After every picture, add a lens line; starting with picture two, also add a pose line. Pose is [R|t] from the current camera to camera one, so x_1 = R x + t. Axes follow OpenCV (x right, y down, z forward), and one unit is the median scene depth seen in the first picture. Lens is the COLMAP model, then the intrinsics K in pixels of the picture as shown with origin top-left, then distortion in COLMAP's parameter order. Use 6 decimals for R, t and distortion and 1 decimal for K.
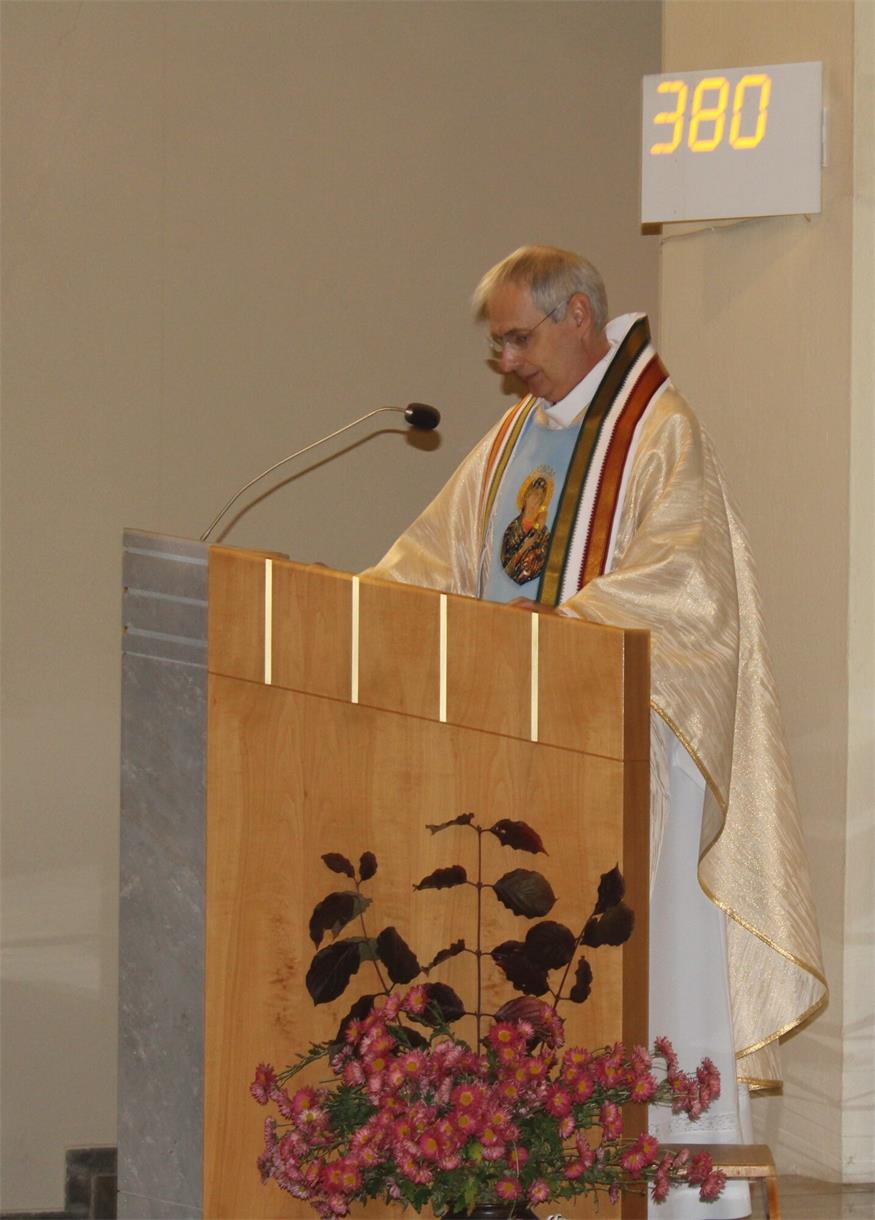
lens RADIAL K [[4276.2, 0, 582.9], [0, 4276.2, 610.5], [0, 0, 1]] dist [-0.134008, 2.173839]
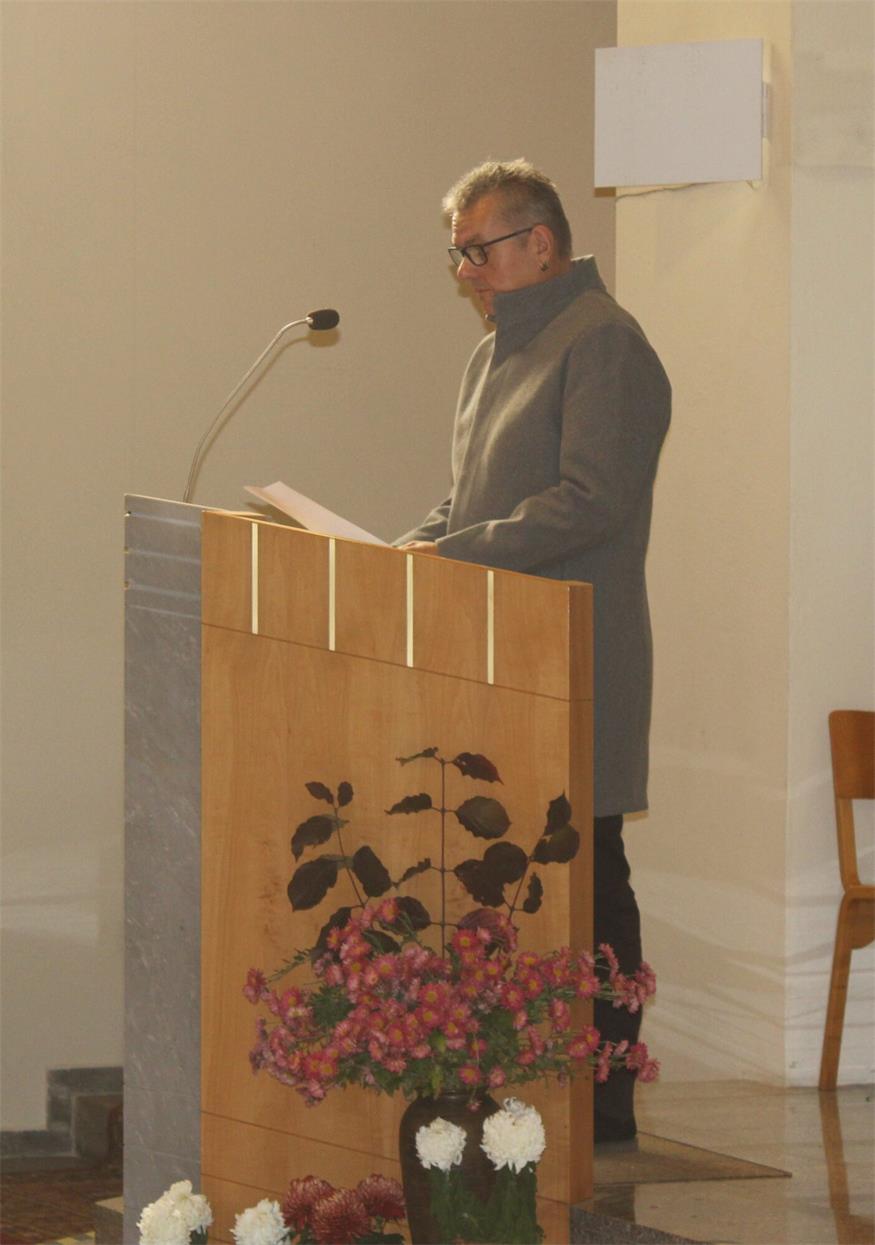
lens RADIAL K [[4664.2, 0, 437.5], [0, 4664.2, 622.5], [0, 0, 1]] dist [-0.119598, 5.913780]
pose [[0.999610, -0.005632, -0.027359, 0.008518], [0.006281, 0.999699, 0.023701, -0.015149], [0.027218, -0.023863, 0.999345, -0.239052]]
